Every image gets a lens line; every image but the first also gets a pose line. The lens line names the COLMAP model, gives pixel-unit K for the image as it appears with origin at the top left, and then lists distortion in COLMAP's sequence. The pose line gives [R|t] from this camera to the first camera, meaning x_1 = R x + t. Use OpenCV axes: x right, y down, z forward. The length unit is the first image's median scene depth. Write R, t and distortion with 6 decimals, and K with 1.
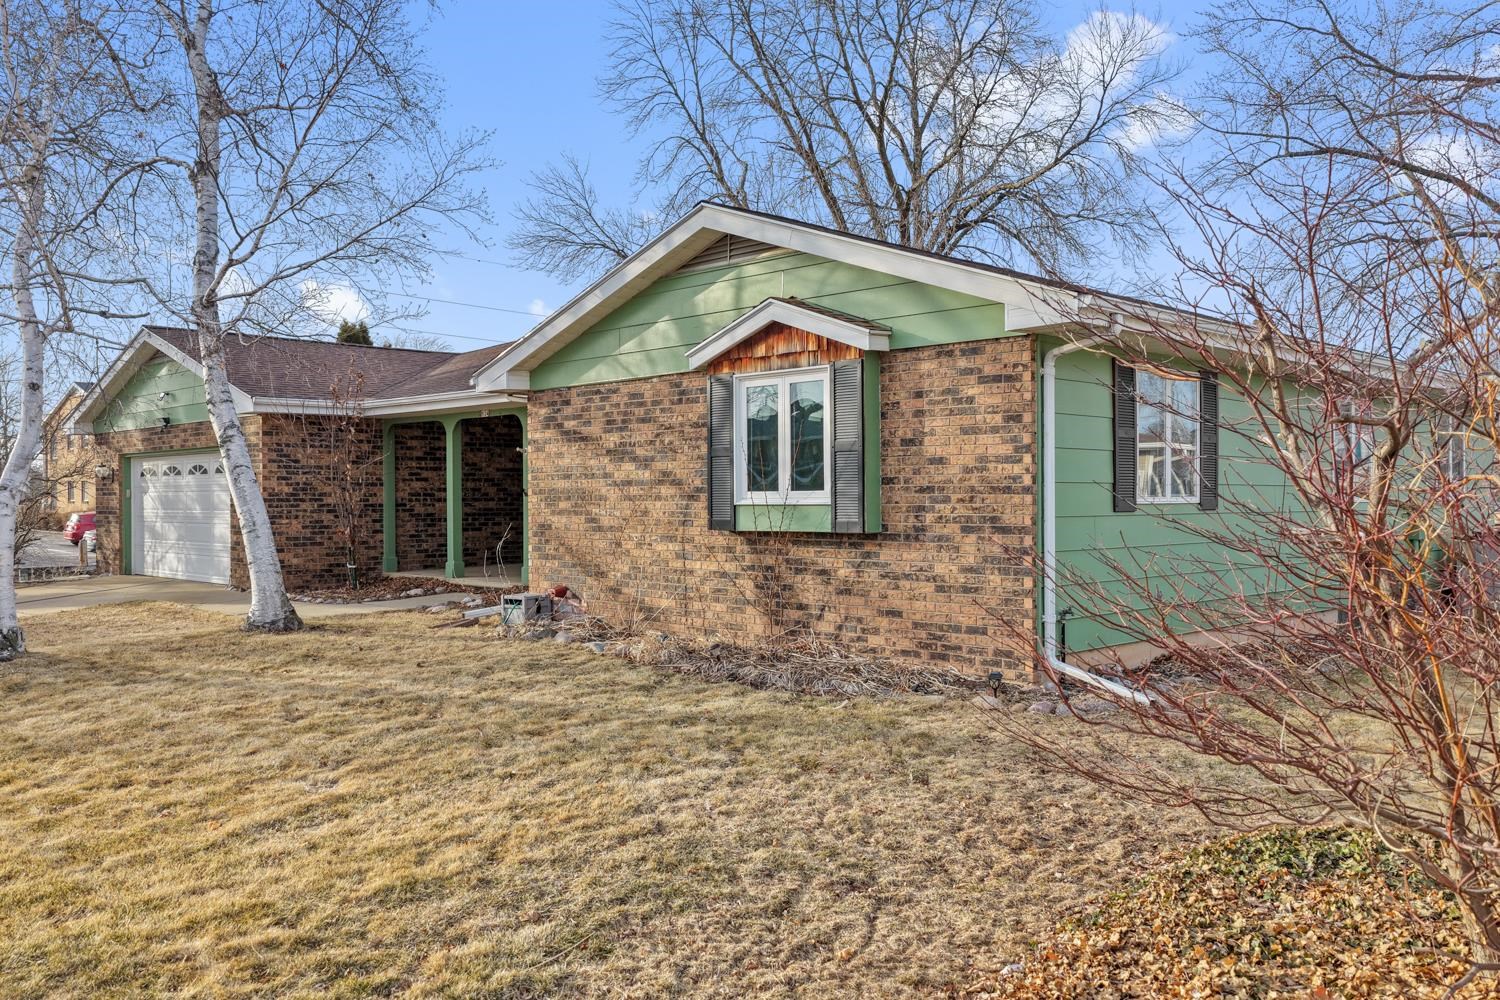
lens RADIAL K [[1248.1, 0, 750.0], [0, 1248.1, 500.0], [0, 0, 1]] dist [-0.020666, 0.042469]
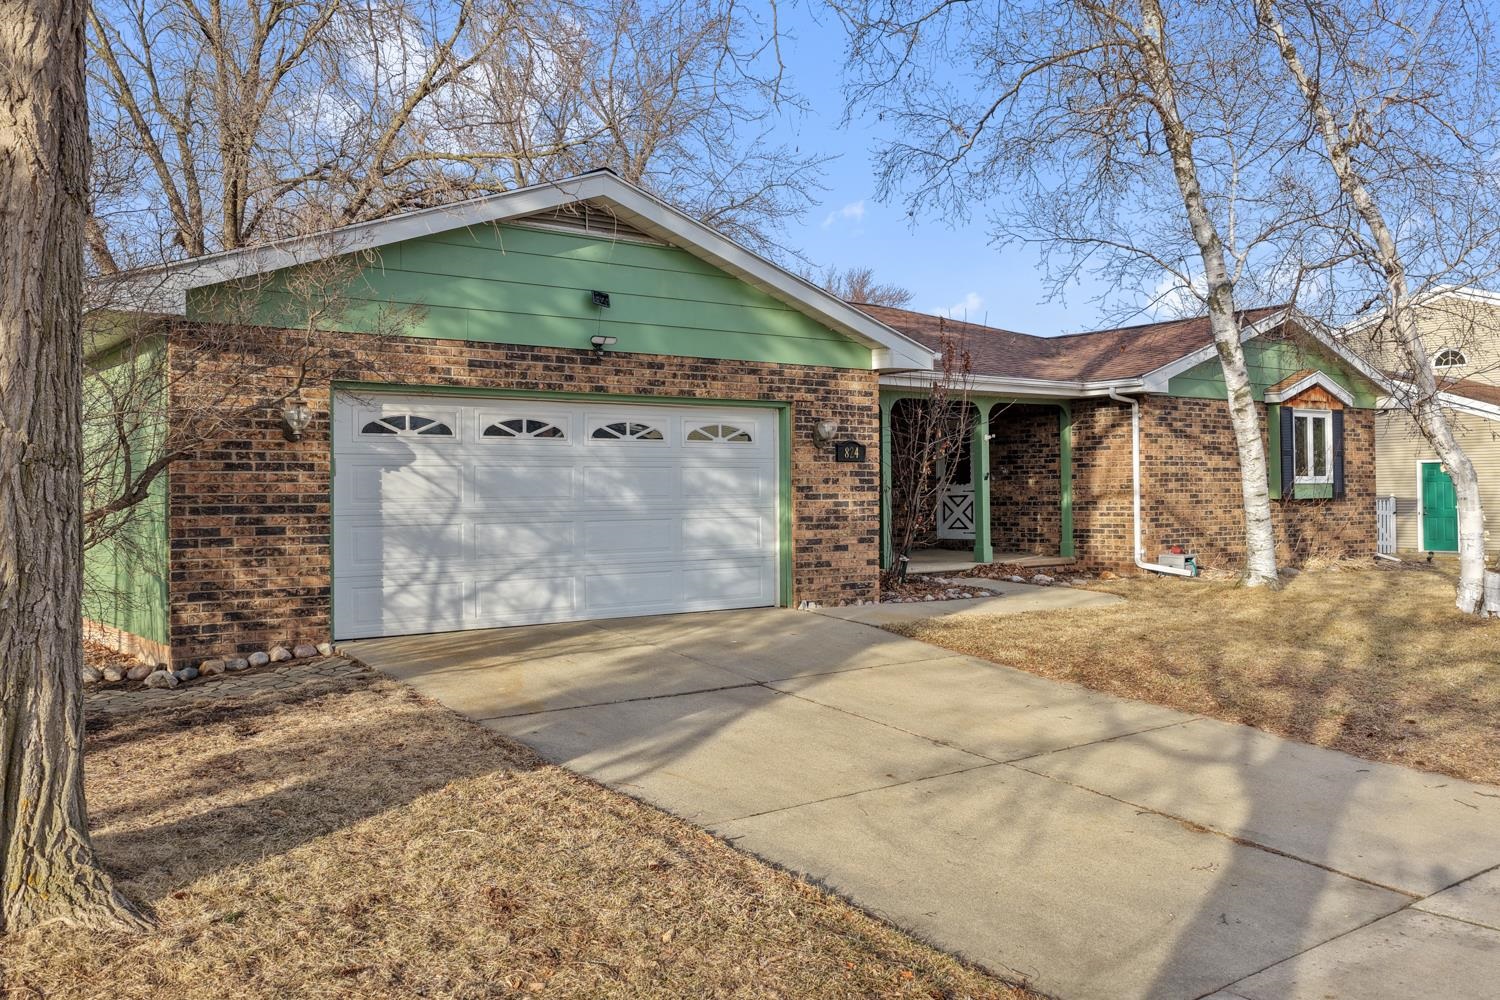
lens RADIAL K [[1233.5, 0, 763.3], [0, 1233.5, 458.2], [0, 0, 1]] dist [0.000760, -0.001449]
pose [[0.132568, 0.031572, 0.990671, -1.847355], [0.012438, 0.999361, -0.033513, 0.017090], [-0.991096, 0.016764, 0.132091, 1.546694]]
